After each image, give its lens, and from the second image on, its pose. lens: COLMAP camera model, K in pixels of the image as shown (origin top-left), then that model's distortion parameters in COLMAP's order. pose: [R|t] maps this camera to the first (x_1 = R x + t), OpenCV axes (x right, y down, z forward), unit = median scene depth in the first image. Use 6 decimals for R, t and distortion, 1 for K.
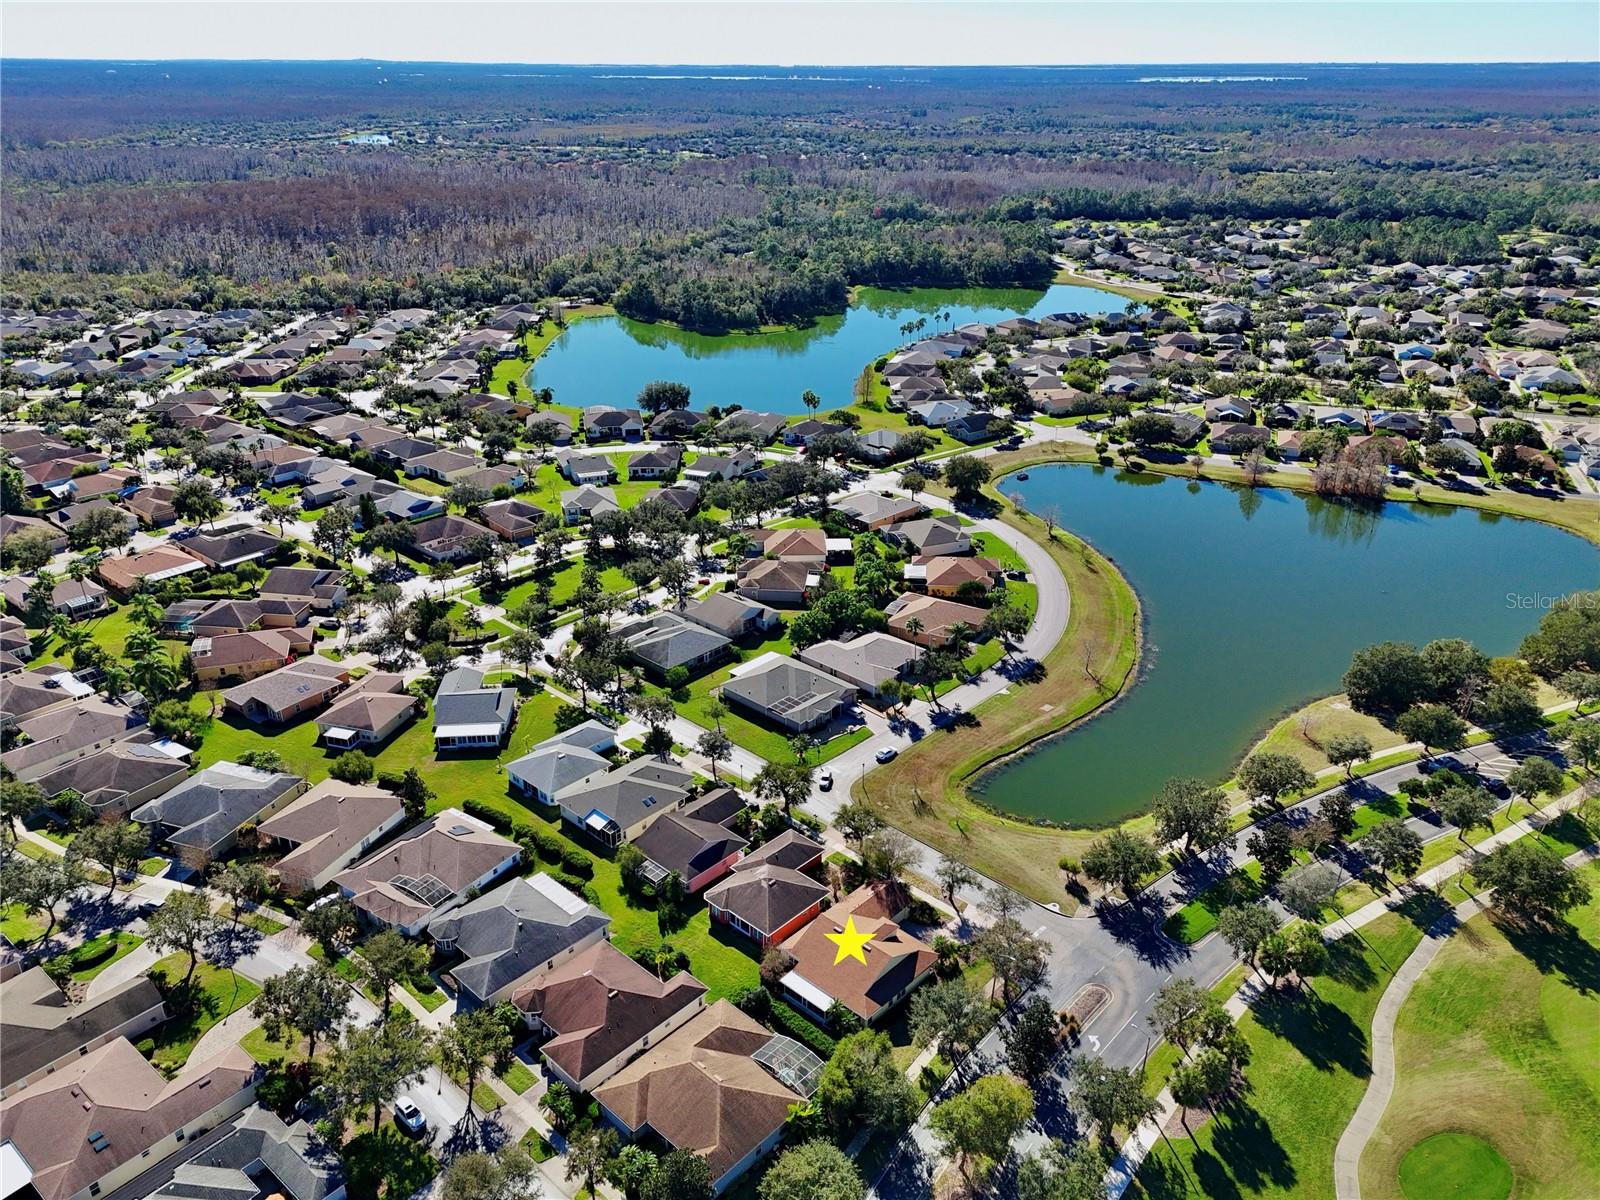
lens RADIAL K [[1171.8, 0, 800.0], [0, 1171.8, 600.0], [0, 0, 1]] dist [0.091822, -0.111085]
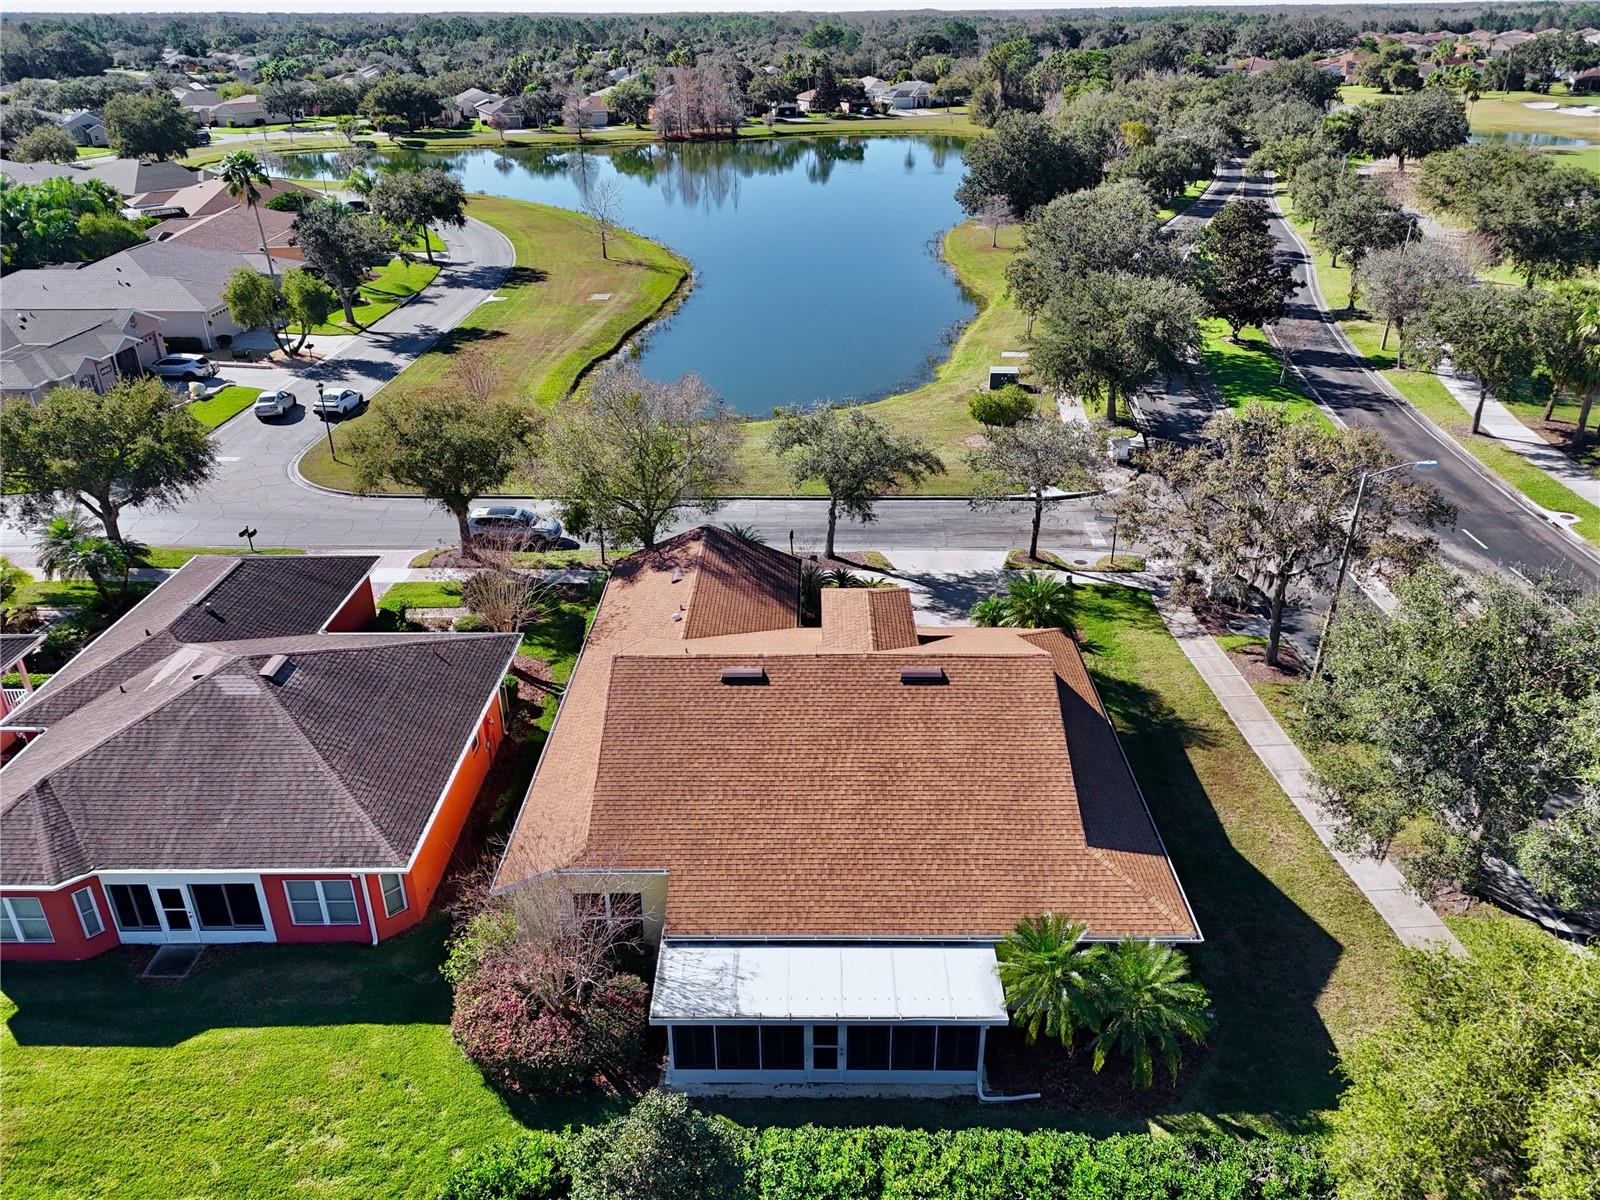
lens RADIAL K [[1171.8, 0, 800.0], [0, 1171.8, 600.0], [0, 0, 1]] dist [0.091822, -0.111085]
pose [[0.737892, -0.303972, 0.602592, -0.042281], [0.287139, 0.949392, 0.127302, 0.124328], [-0.610792, 0.079093, 0.787831, 0.422725]]
